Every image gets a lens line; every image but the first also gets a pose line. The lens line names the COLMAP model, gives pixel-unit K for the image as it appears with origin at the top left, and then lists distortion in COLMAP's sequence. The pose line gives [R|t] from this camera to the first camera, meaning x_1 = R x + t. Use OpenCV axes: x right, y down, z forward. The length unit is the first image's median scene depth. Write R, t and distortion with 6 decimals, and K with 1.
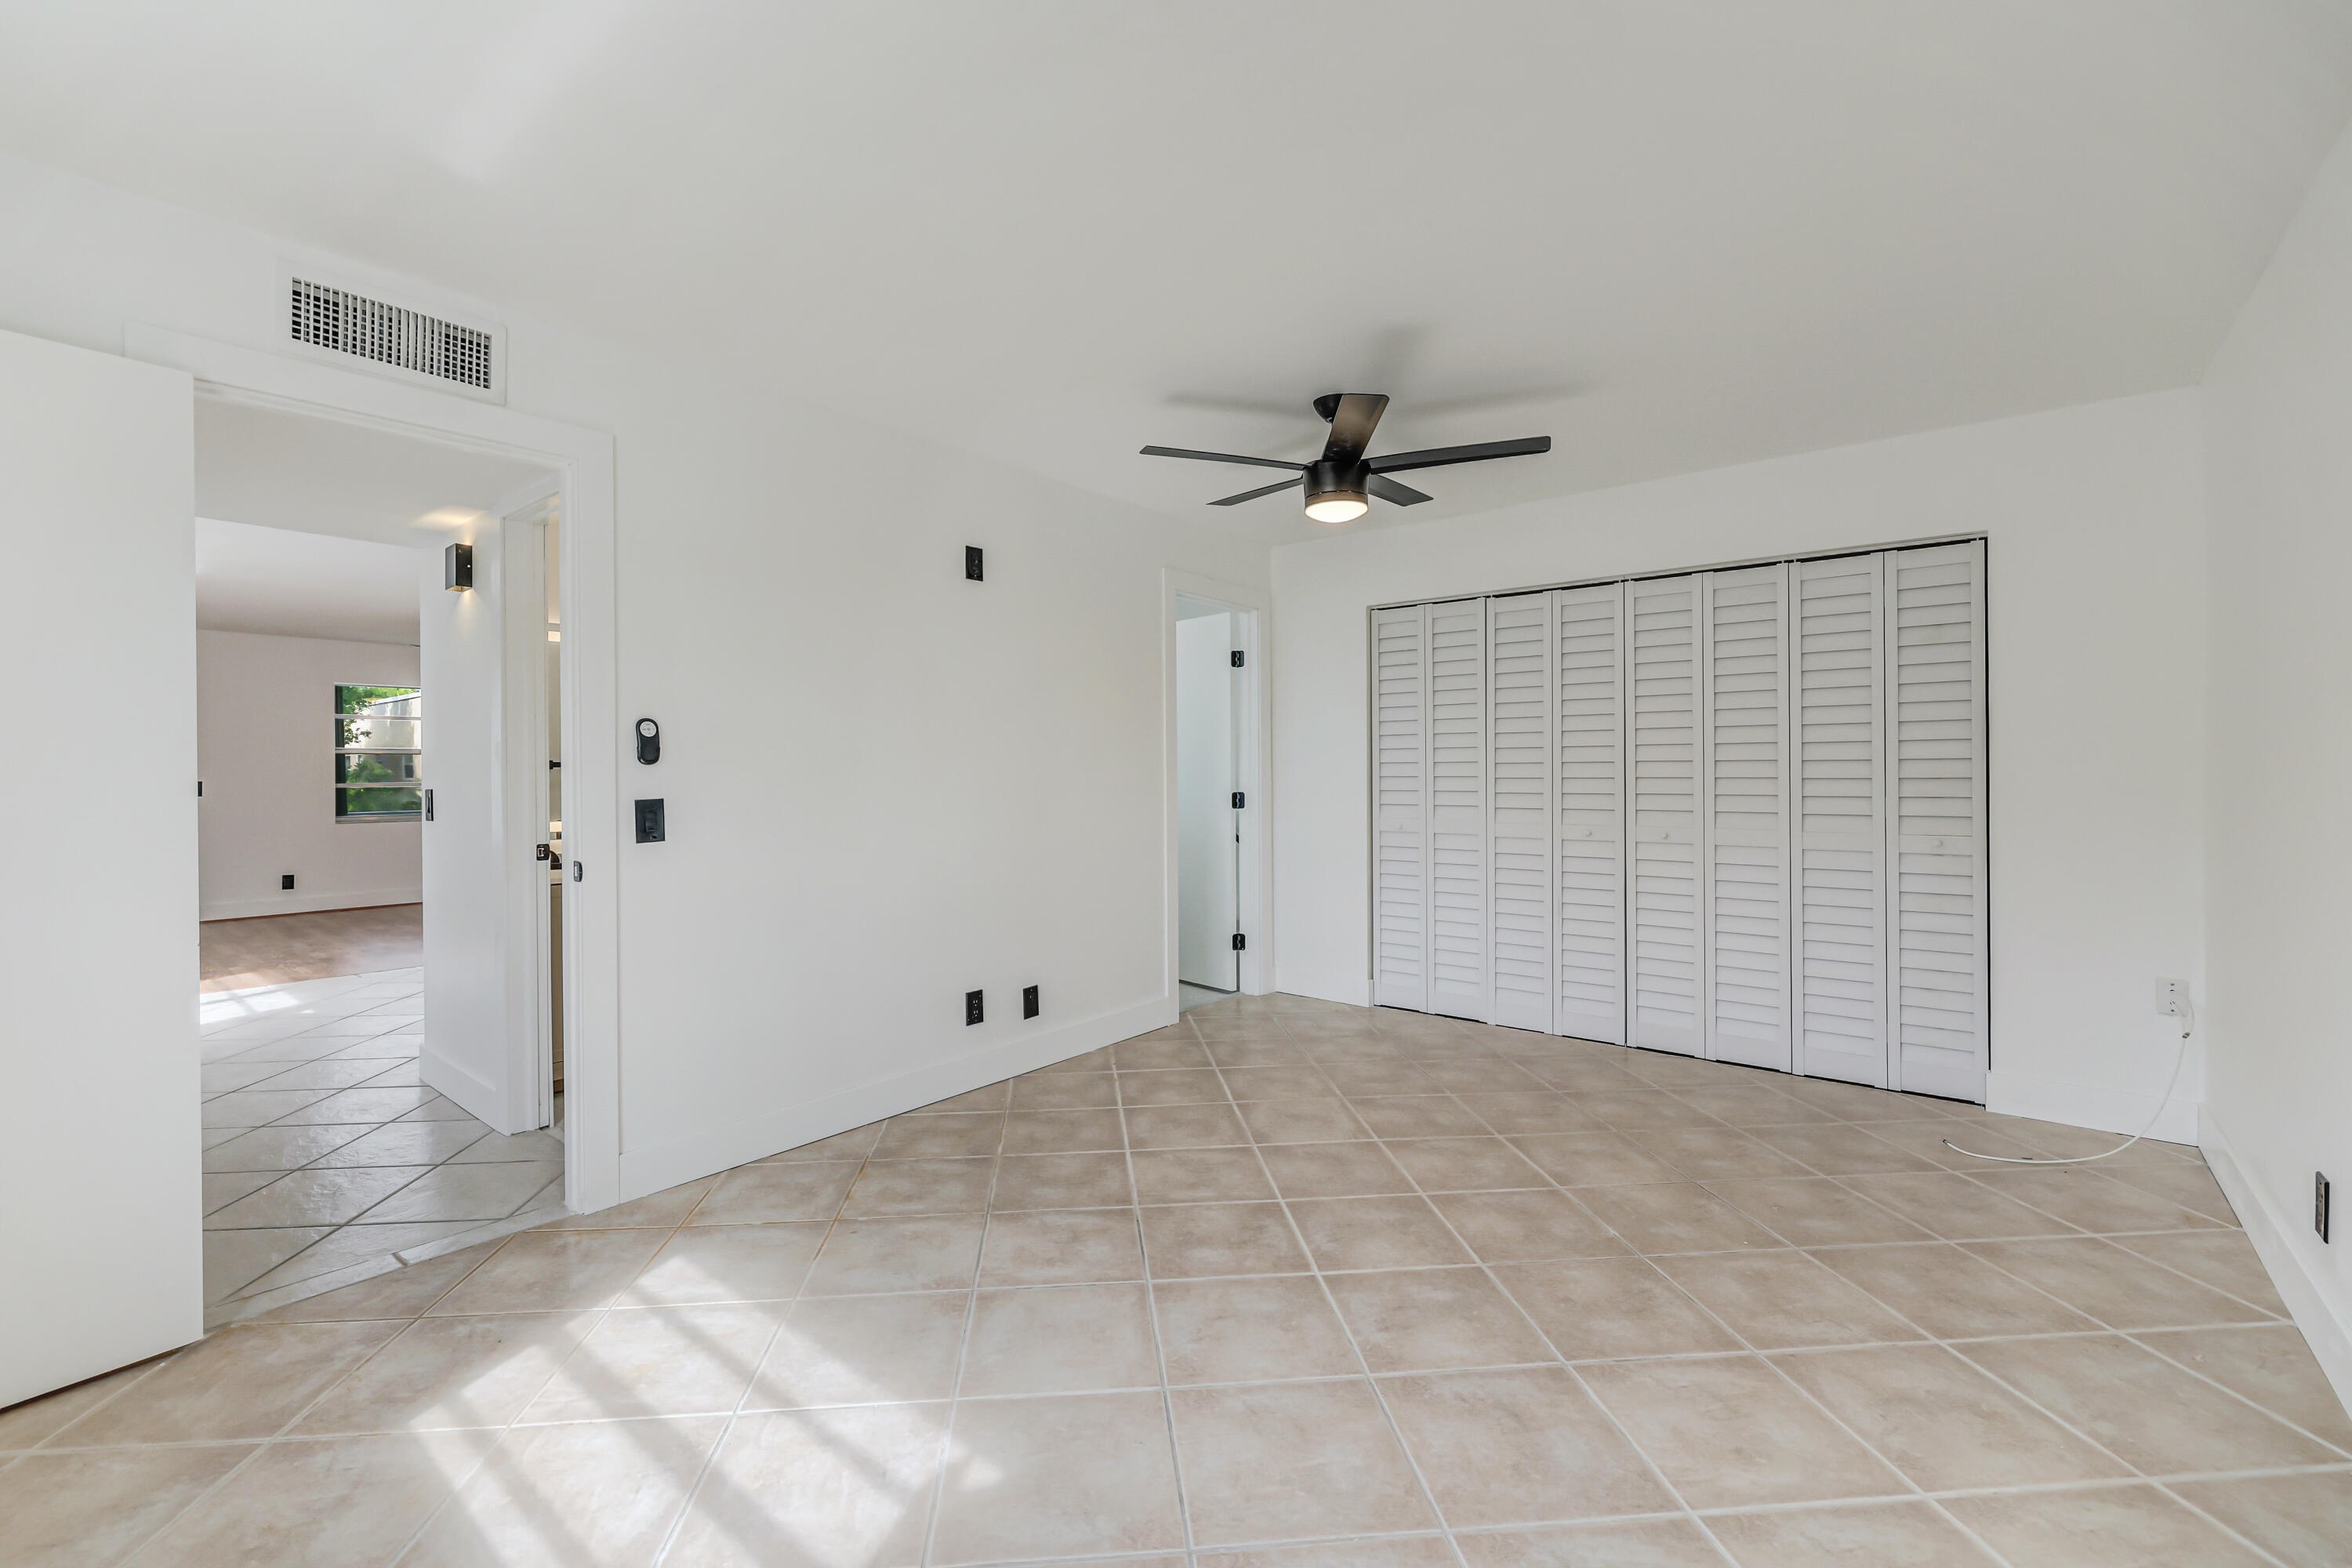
lens RADIAL K [[989.7, 0, 1162.2], [0, 989.7, 778.4], [0, 0, 1]] dist [0.001521, 0.000176]
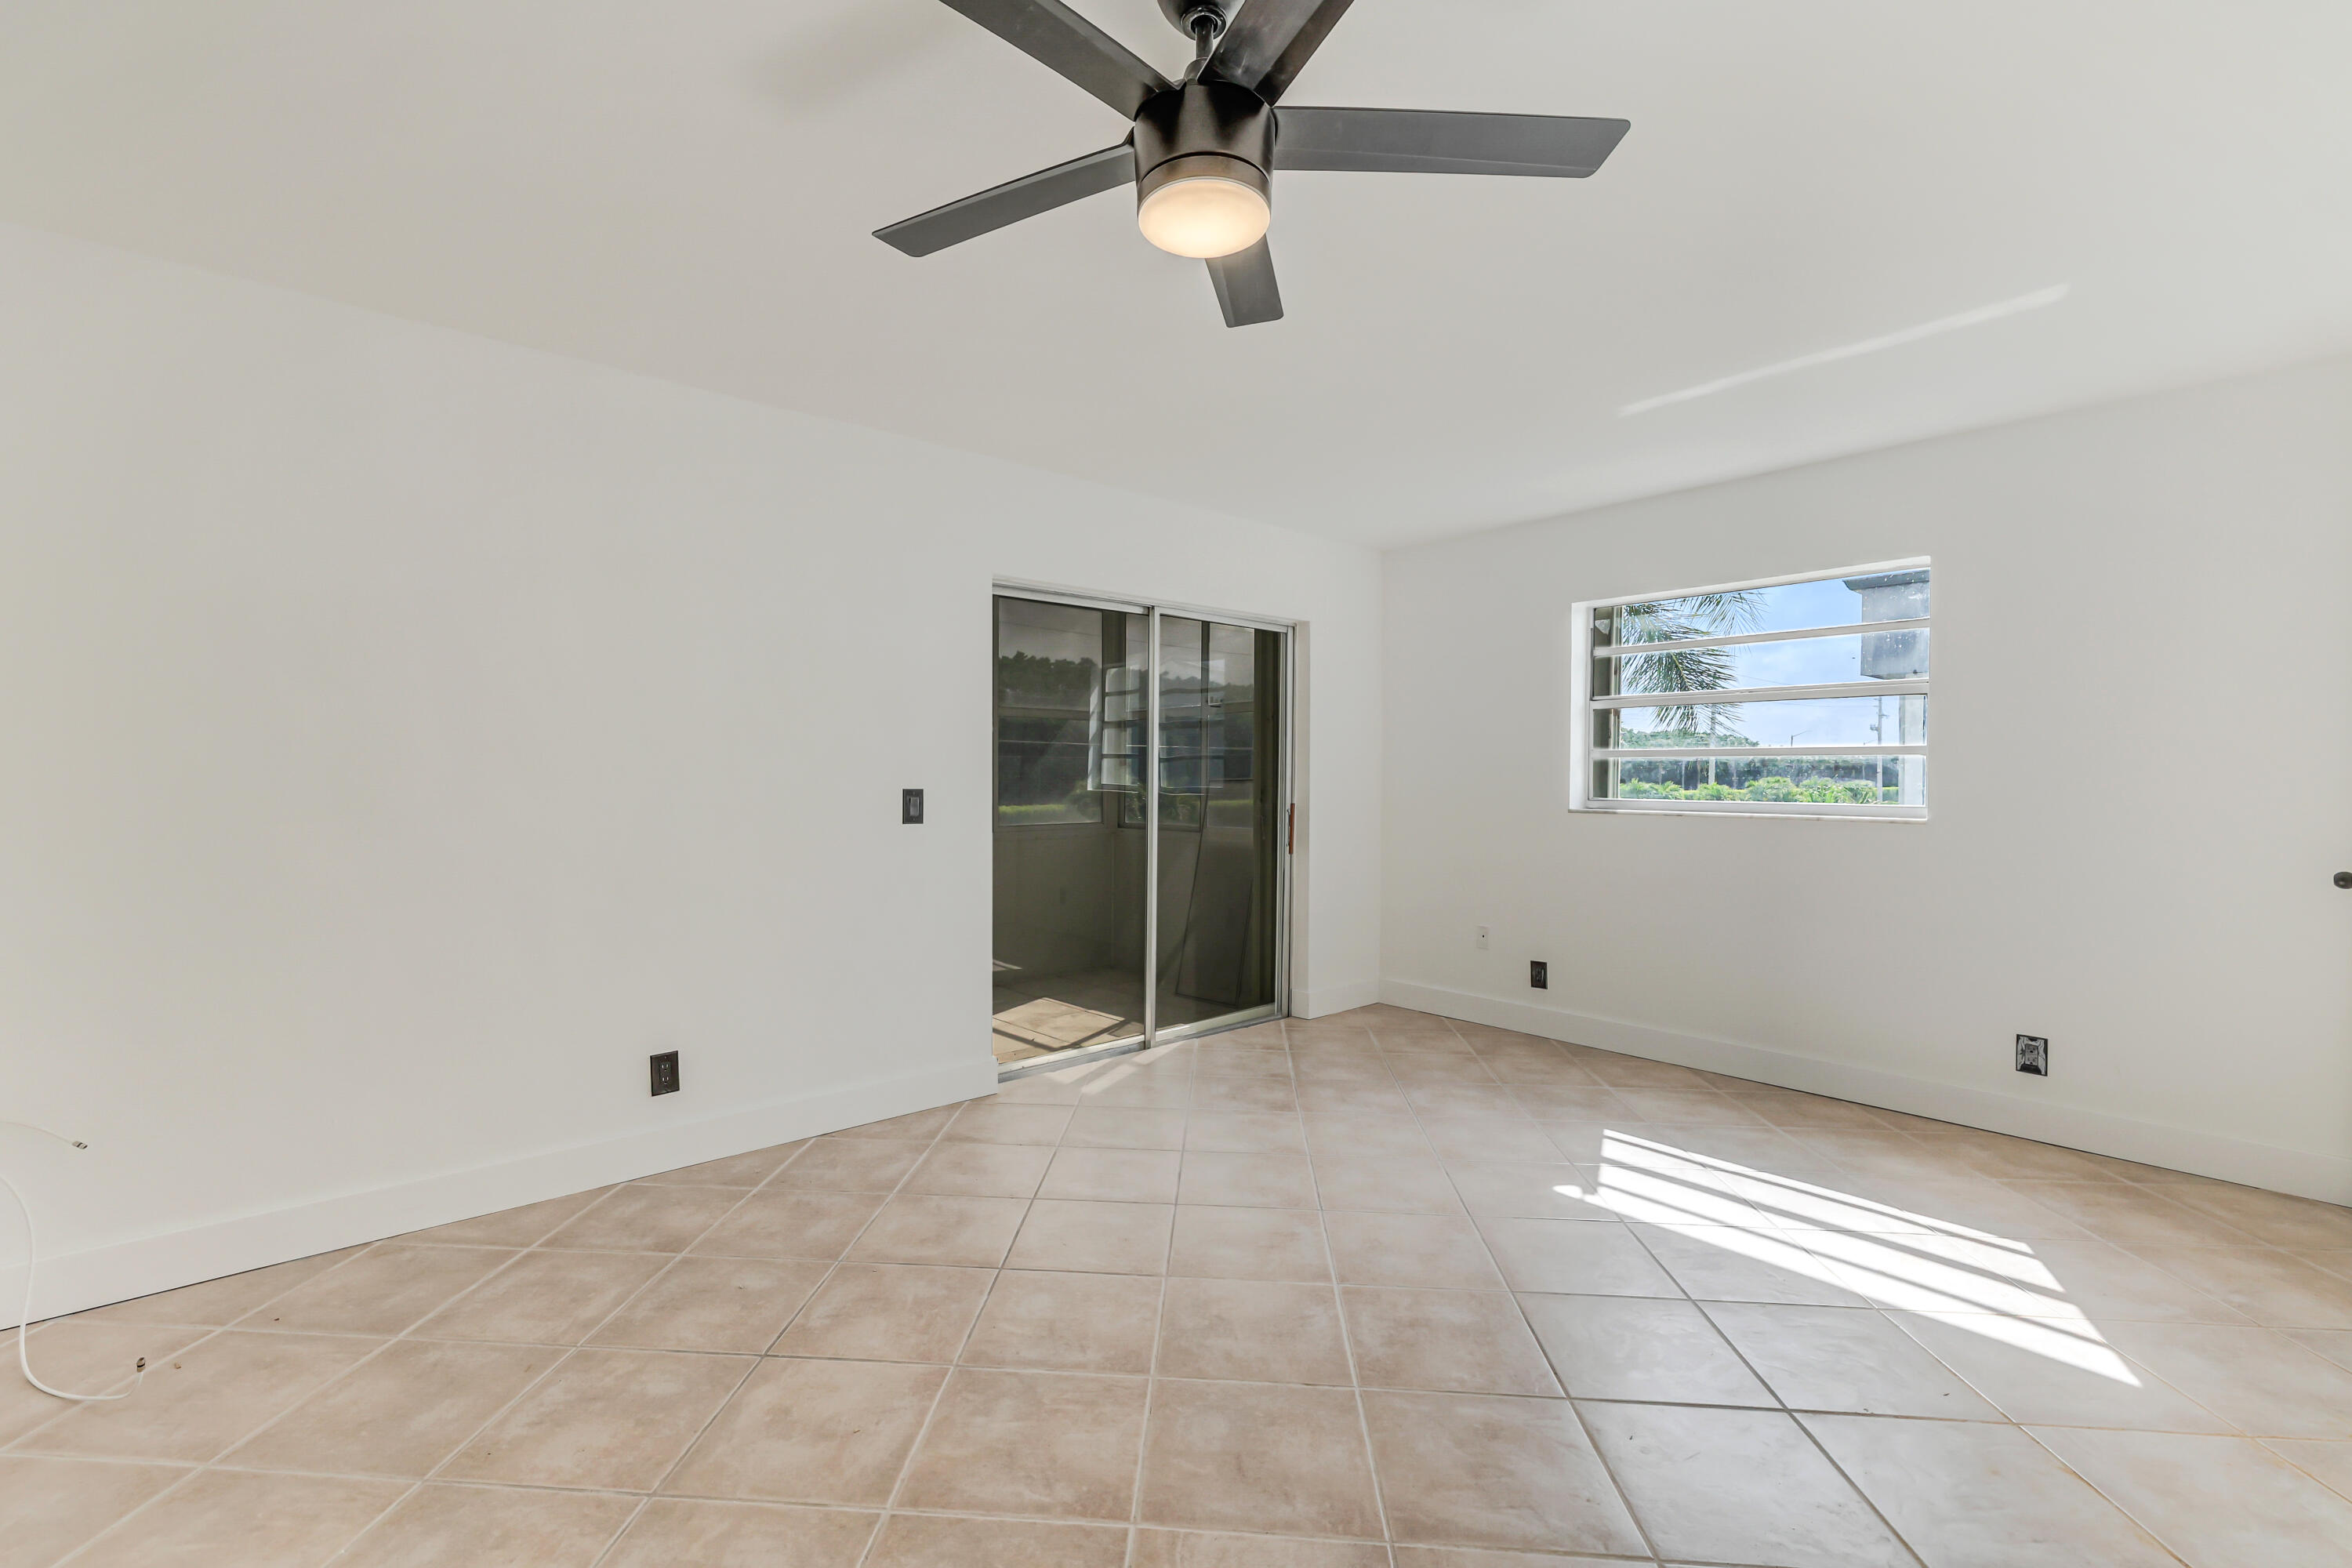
lens RADIAL K [[997.2, 0, 1136.7], [0, 997.2, 718.2], [0, 0, 1]] dist [0.003489, 0.000424]
pose [[-0.981722, 0.012338, 0.189920, 0.147397], [0.002856, 0.998739, -0.050119, -0.020348], [-0.190299, -0.048660, -0.980520, 1.943338]]
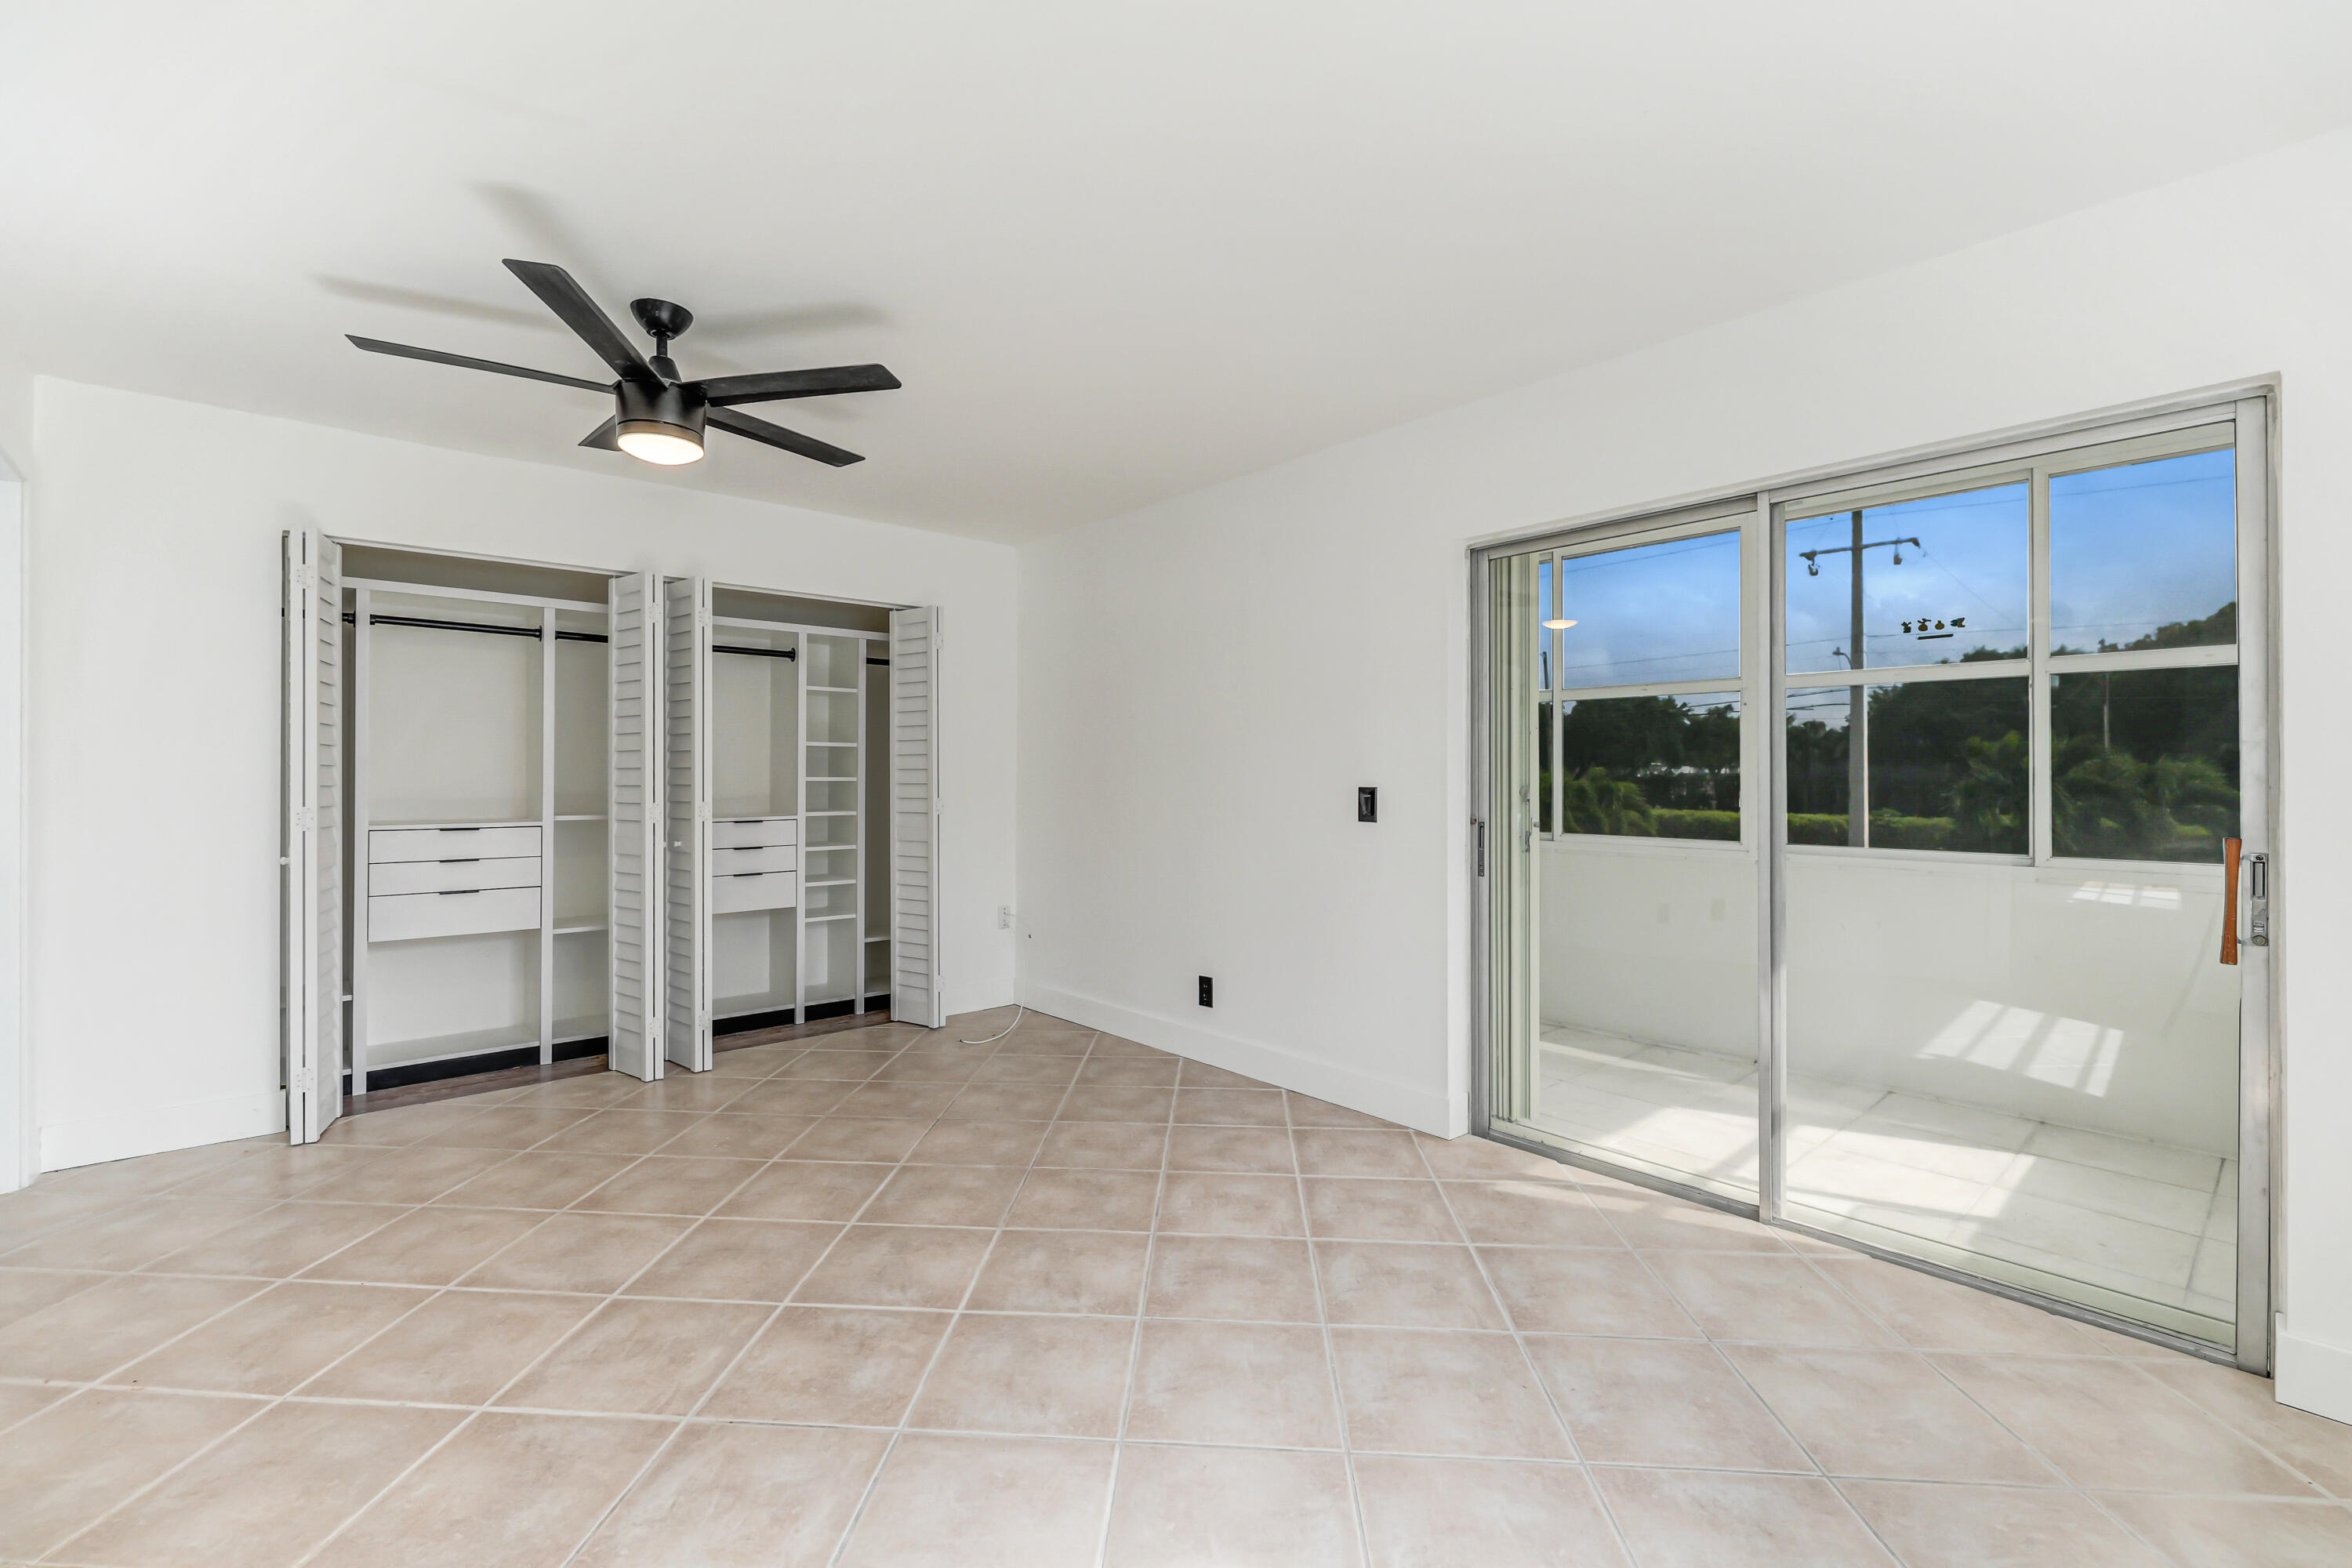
lens RADIAL K [[987.4, 0, 1150.4], [0, 987.4, 776.3], [0, 0, 1]] dist [-0.000644, -0.000013]
pose [[0.170441, 0.005529, 0.985352, -0.694529], [0.007280, 0.999950, -0.006870, 0.002163], [-0.985341, 0.008344, 0.170392, 0.622851]]
